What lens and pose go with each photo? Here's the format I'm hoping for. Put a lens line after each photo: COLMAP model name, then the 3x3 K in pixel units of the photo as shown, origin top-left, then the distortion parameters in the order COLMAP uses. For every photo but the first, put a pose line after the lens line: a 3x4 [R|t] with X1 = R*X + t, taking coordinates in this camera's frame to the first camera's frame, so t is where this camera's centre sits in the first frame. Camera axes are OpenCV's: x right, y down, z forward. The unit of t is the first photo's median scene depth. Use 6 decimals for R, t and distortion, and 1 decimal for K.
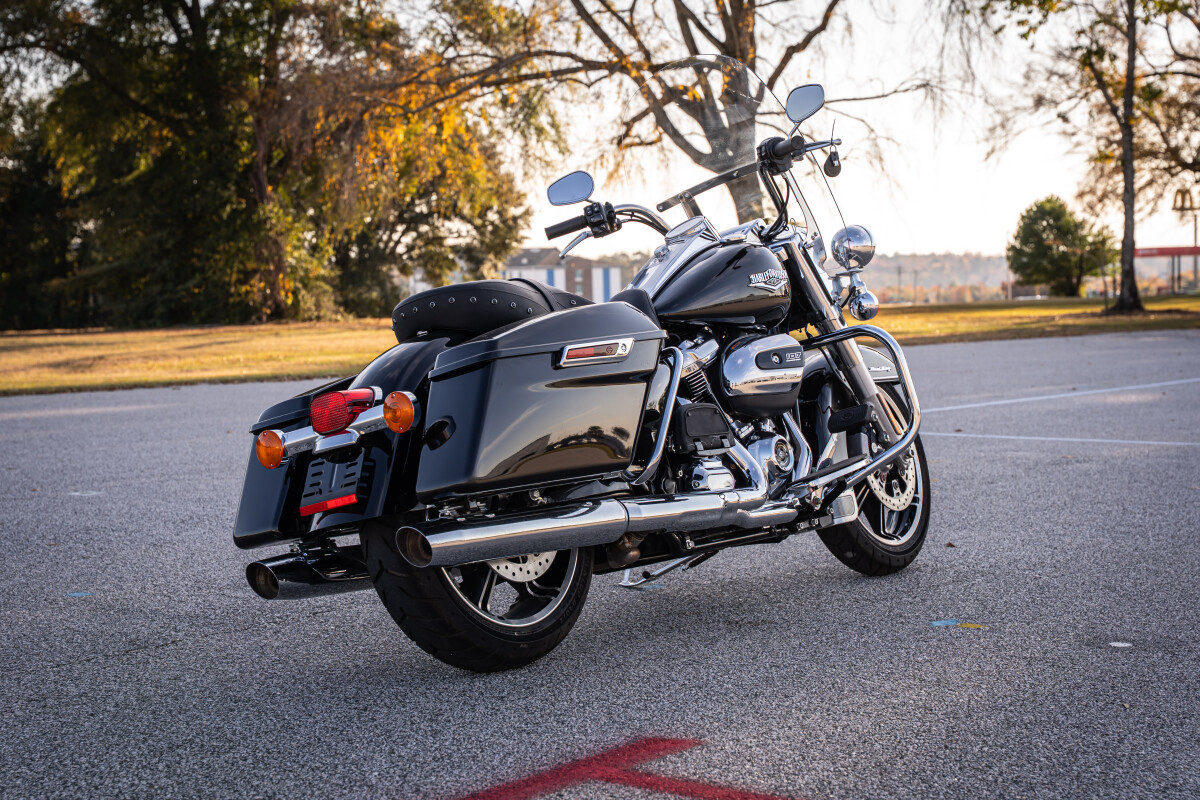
lens RADIAL K [[1910.4, 0, 600.0], [0, 1910.4, 400.0], [0, 0, 1]] dist [0.134630, -0.040951]
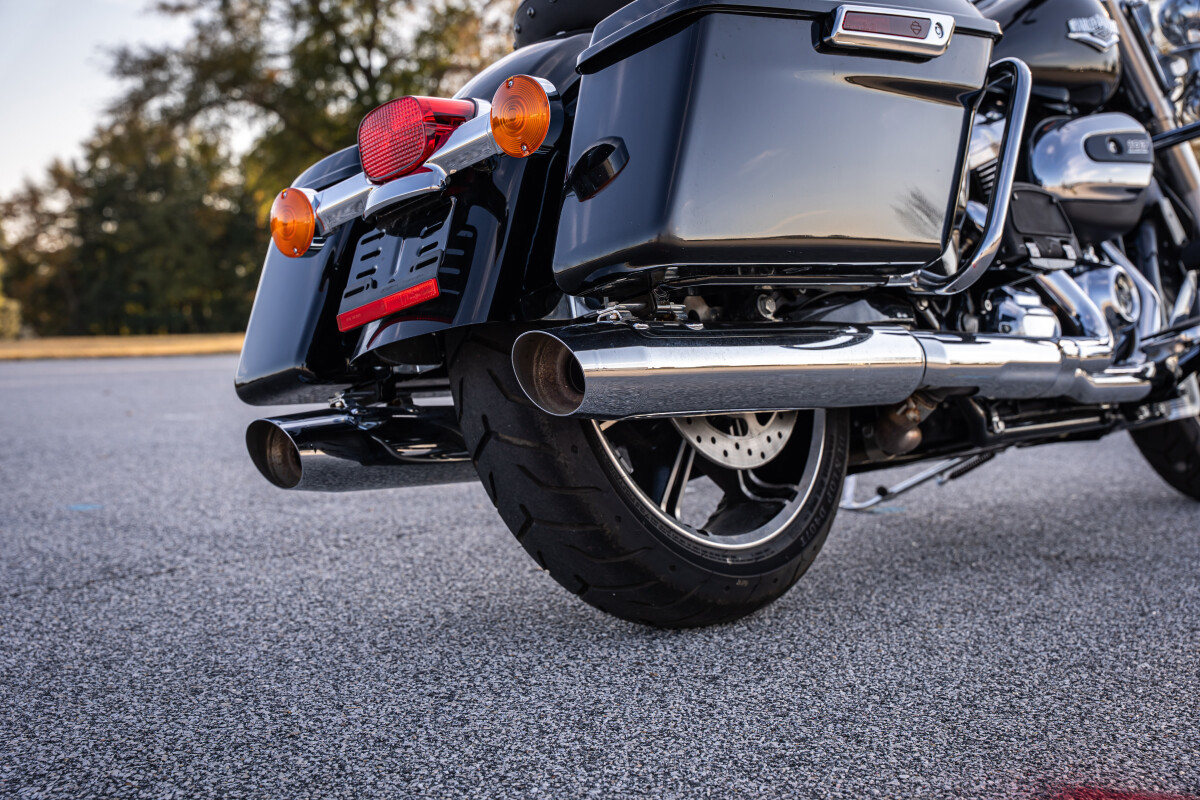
lens RADIAL K [[1601.3, 0, 599.7], [0, 1601.3, 369.4], [0, 0, 1]] dist [0.045243, 0.082426]
pose [[0.997926, 0.007960, -0.063876, -0.051376], [-0.009158, 0.999787, -0.018493, 0.074706], [0.063715, 0.019040, 0.997786, 0.526710]]
